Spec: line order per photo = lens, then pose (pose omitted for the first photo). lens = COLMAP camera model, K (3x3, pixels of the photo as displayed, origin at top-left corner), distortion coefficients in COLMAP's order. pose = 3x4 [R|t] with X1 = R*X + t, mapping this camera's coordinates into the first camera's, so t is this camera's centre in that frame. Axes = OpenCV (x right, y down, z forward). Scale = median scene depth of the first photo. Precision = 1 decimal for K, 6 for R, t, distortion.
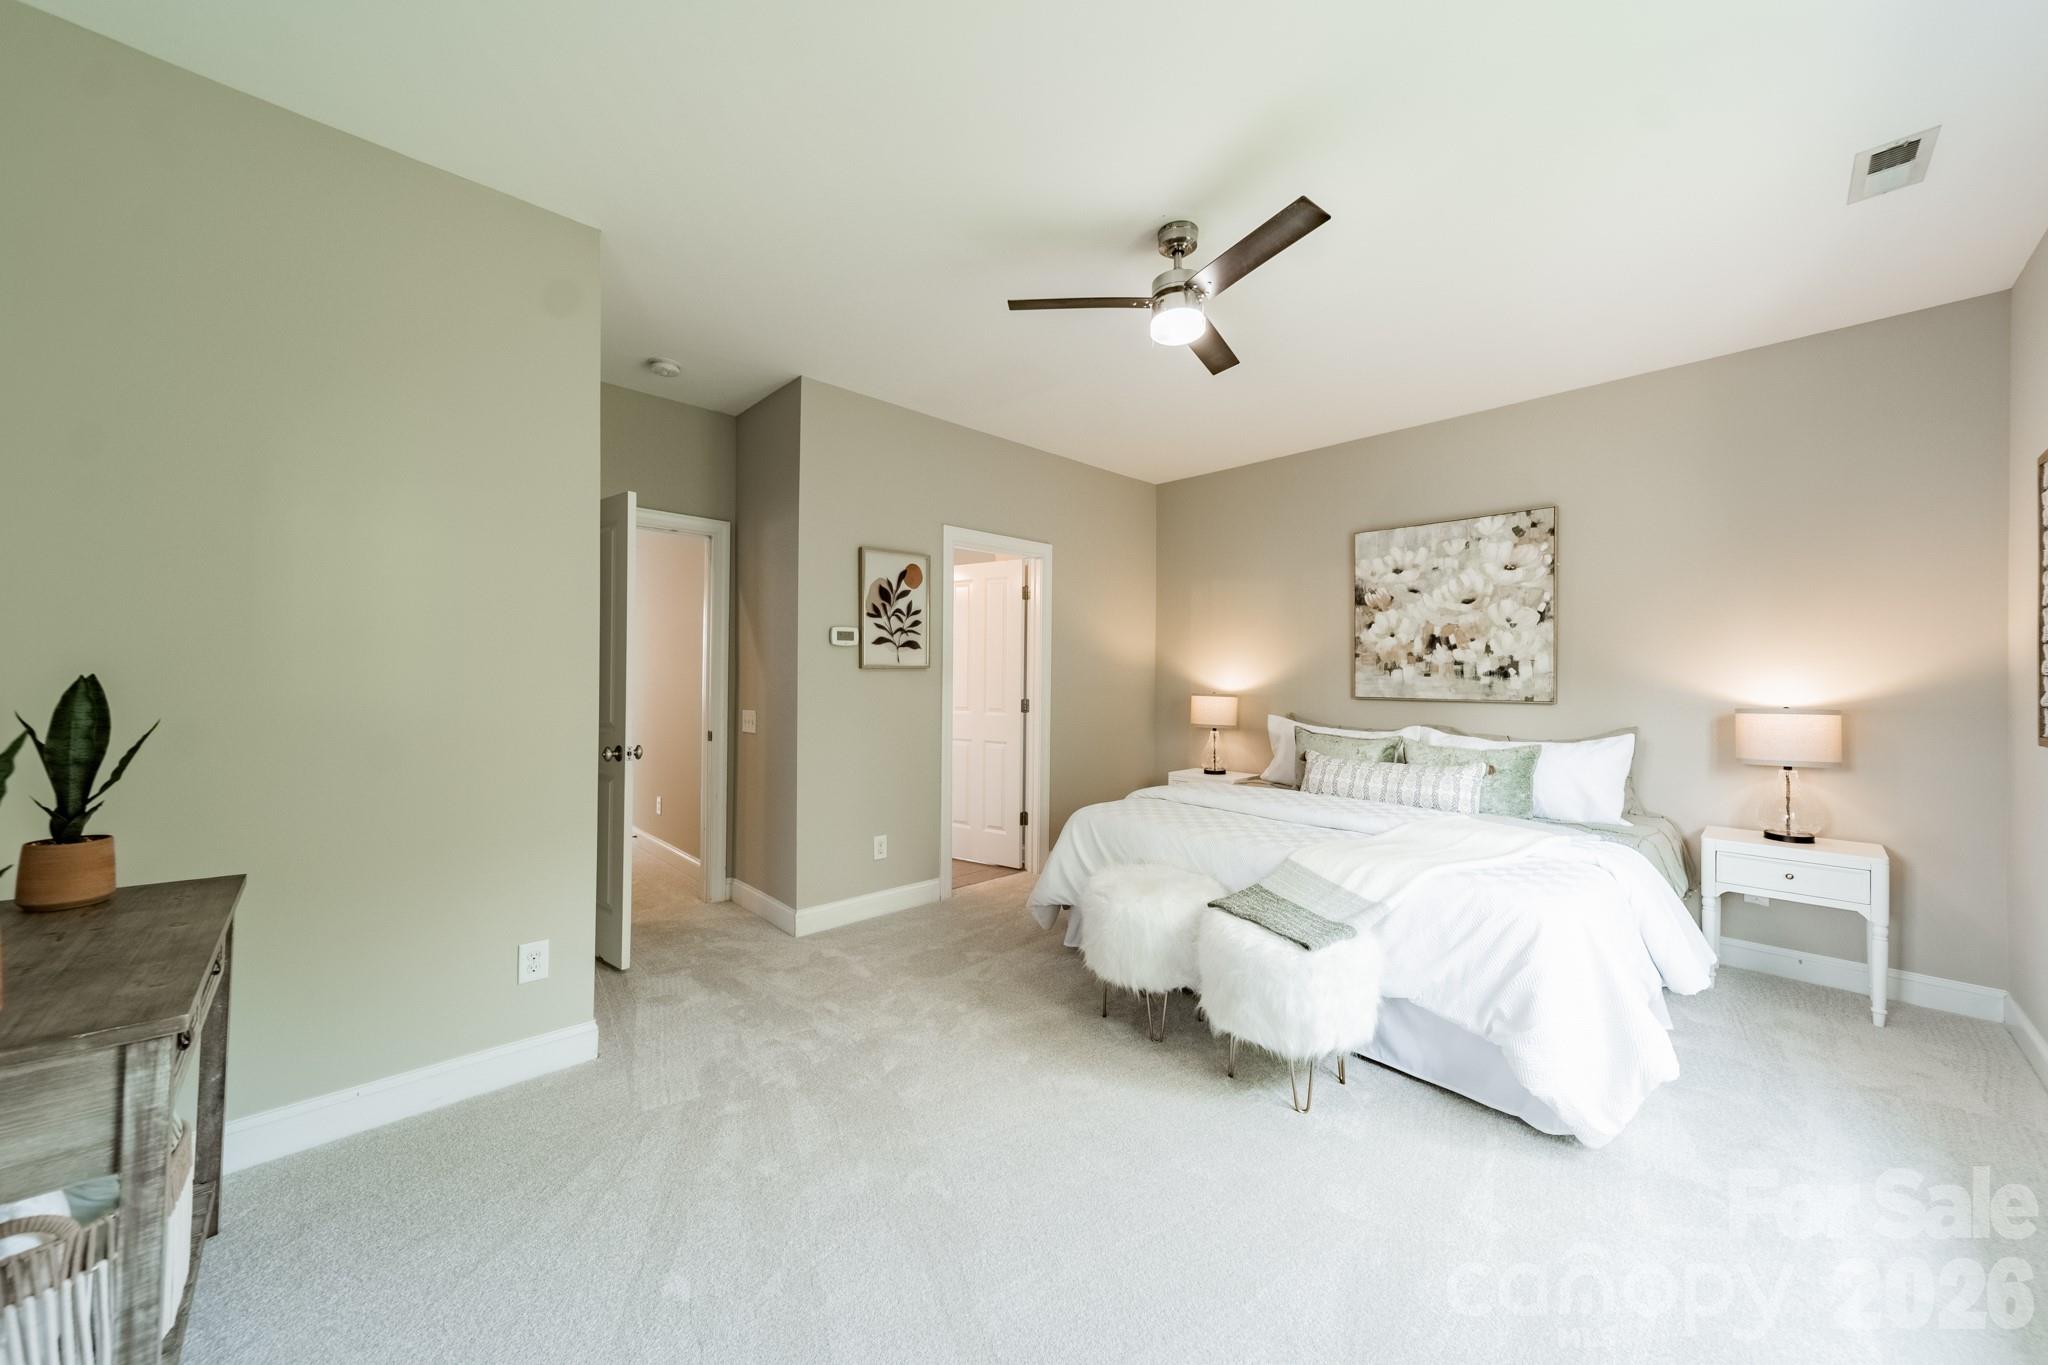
lens RADIAL K [[723.7, 0, 1024.2], [0, 723.7, 679.3], [0, 0, 1]] dist [0.010820, 0.000200]
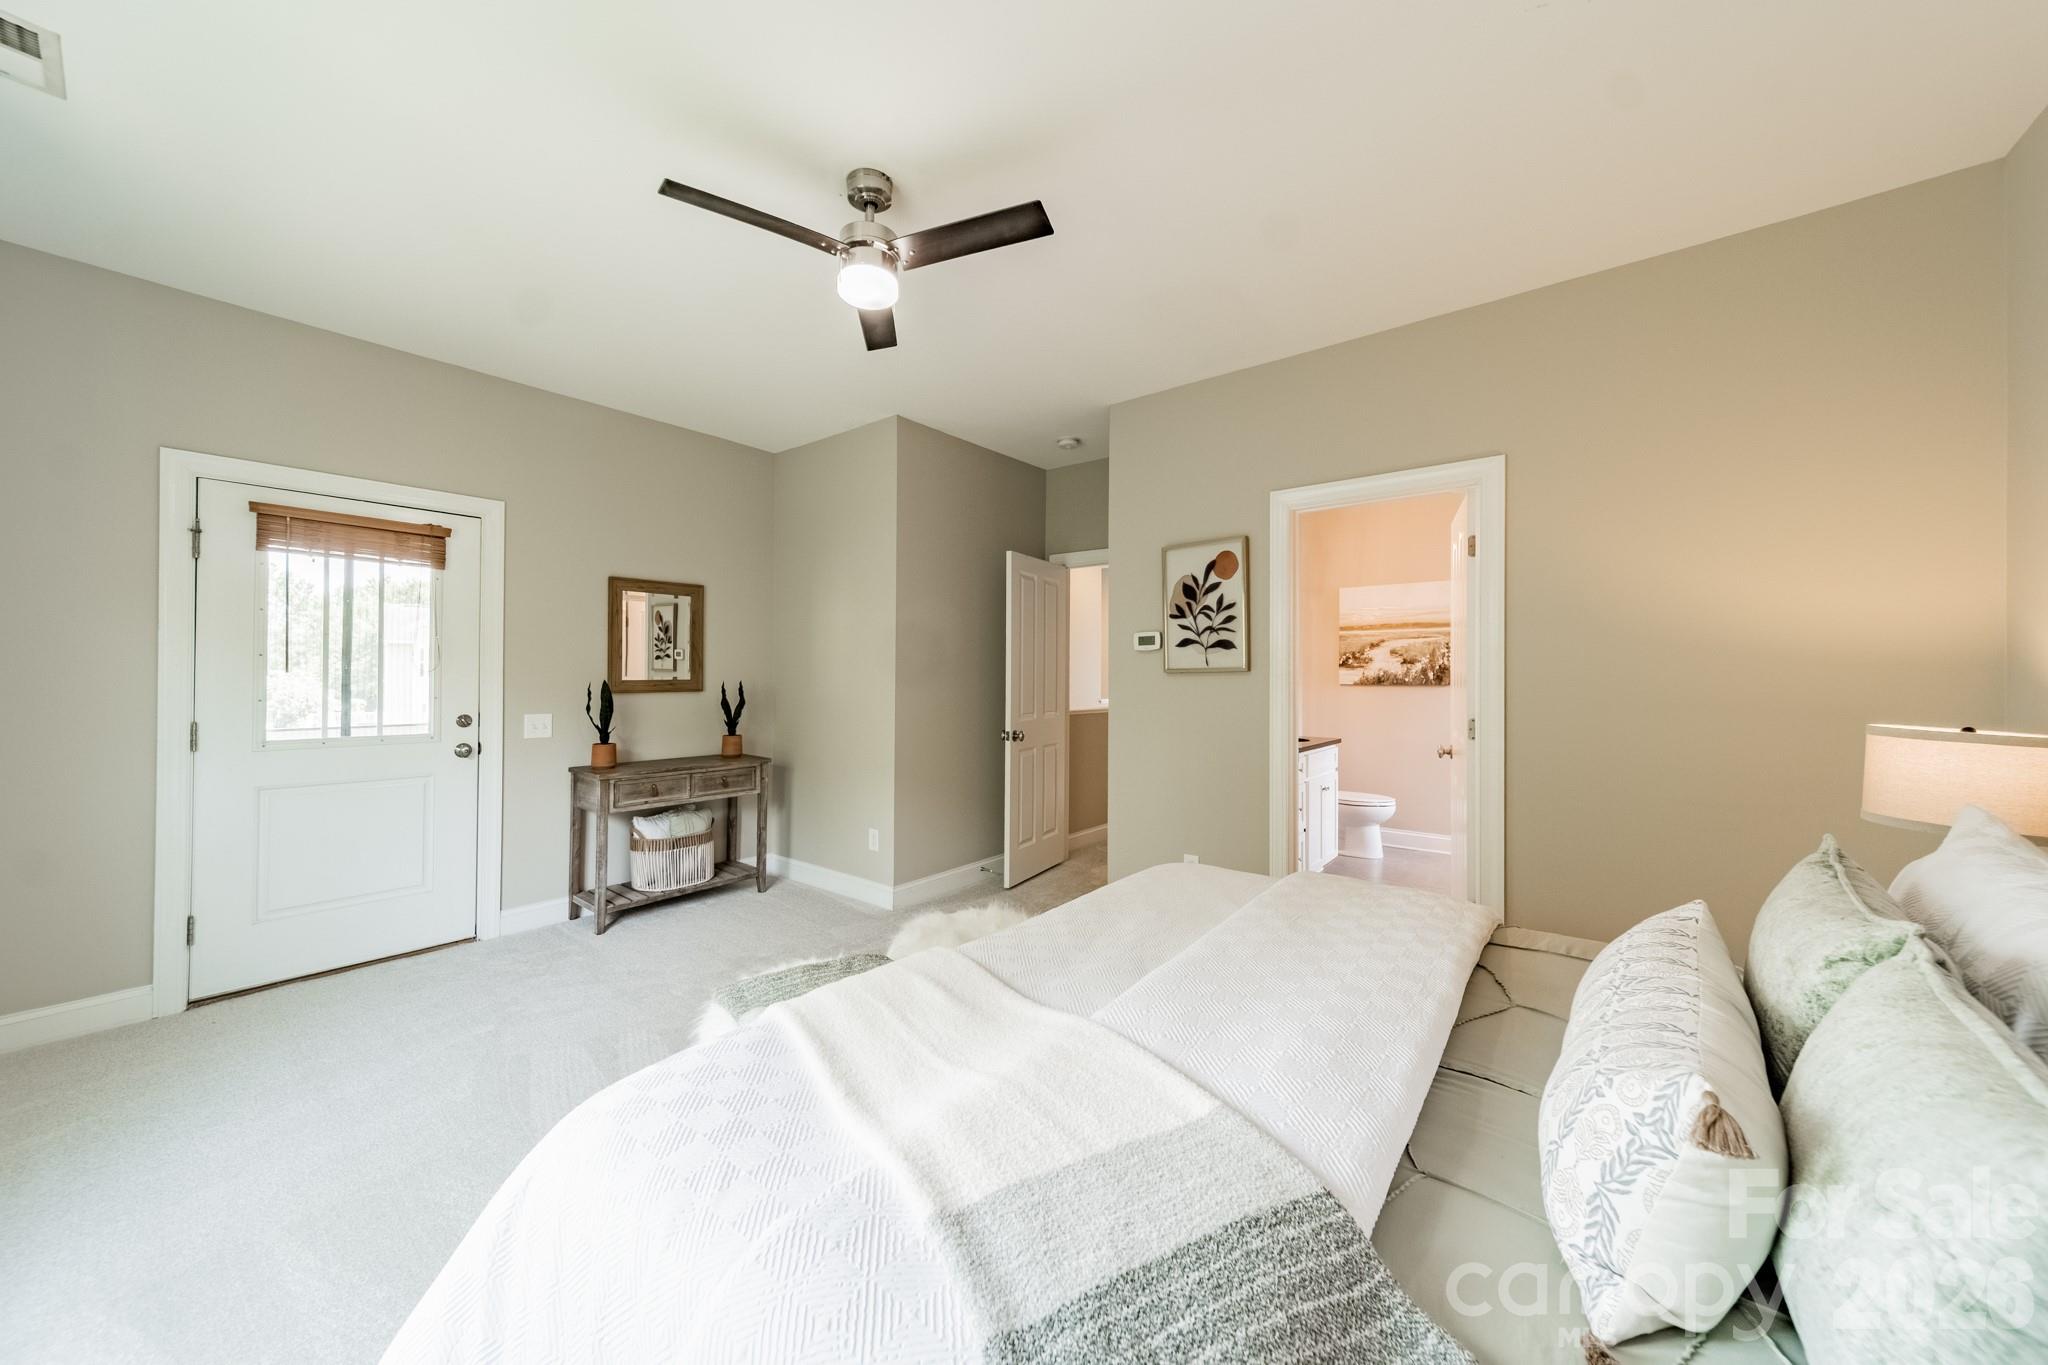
lens RADIAL K [[723.7, 0, 1018.7], [0, 723.7, 672.2], [0, 0, 1]] dist [0.010820, 0.000200]
pose [[0.136679, -0.009560, -0.990569, 0.679450], [-0.001376, 0.999951, -0.009840, -0.006034], [0.990614, 0.002708, 0.136659, 0.652661]]
